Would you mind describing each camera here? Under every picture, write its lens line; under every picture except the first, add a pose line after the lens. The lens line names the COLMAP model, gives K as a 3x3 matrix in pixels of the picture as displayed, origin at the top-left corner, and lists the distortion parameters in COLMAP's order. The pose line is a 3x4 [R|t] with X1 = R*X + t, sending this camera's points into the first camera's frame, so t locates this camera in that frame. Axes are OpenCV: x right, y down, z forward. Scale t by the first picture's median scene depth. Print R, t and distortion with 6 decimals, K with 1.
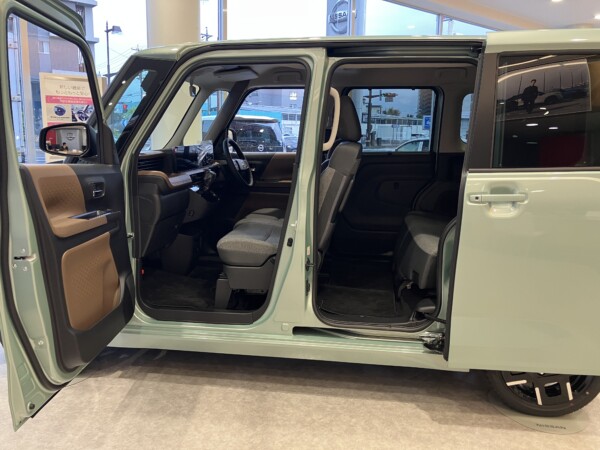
lens RADIAL K [[492.2, 0, 298.3], [0, 492.2, 215.5], [0, 0, 1]] dist [0.001353, -0.009561]
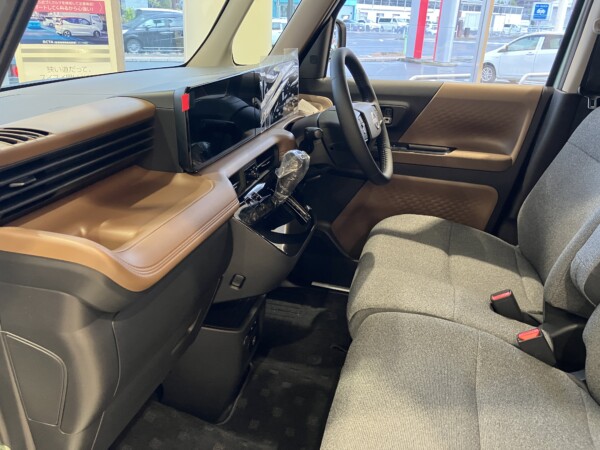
lens RADIAL K [[492.2, 0, 298.3], [0, 492.2, 215.5], [0, 0, 1]] dist [0.001353, -0.009561]
pose [[0.990042, 0.077151, -0.117745, -0.118875], [-0.050083, 0.974756, 0.217584, -0.109386], [0.131560, -0.209520, 0.968913, 0.586659]]
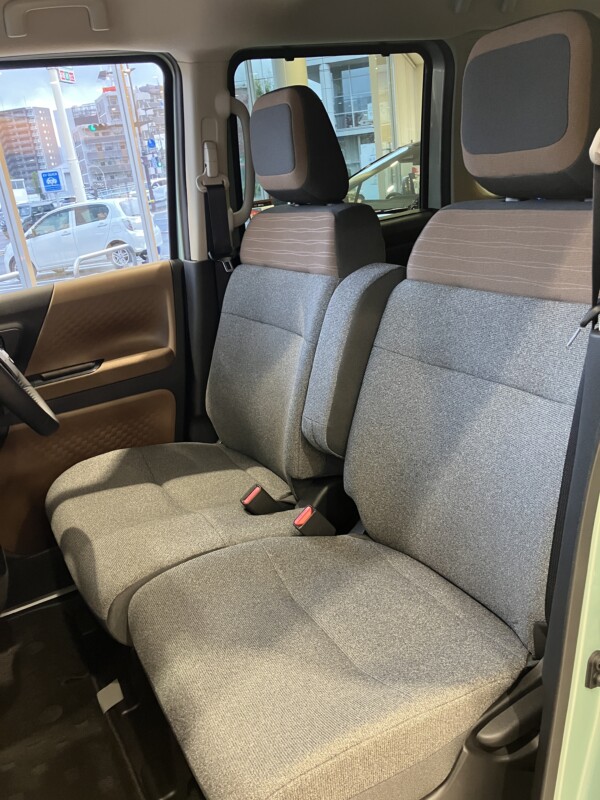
lens RADIAL K [[656.3, 0, 314.9], [0, 656.3, 401.1], [0, 0, 1]] dist [0.001353, -0.009561]
pose [[0.784655, -0.299004, 0.543060, -0.178937], [0.219453, 0.953244, 0.207765, -0.114328], [-0.579791, -0.043848, 0.813585, 0.585957]]
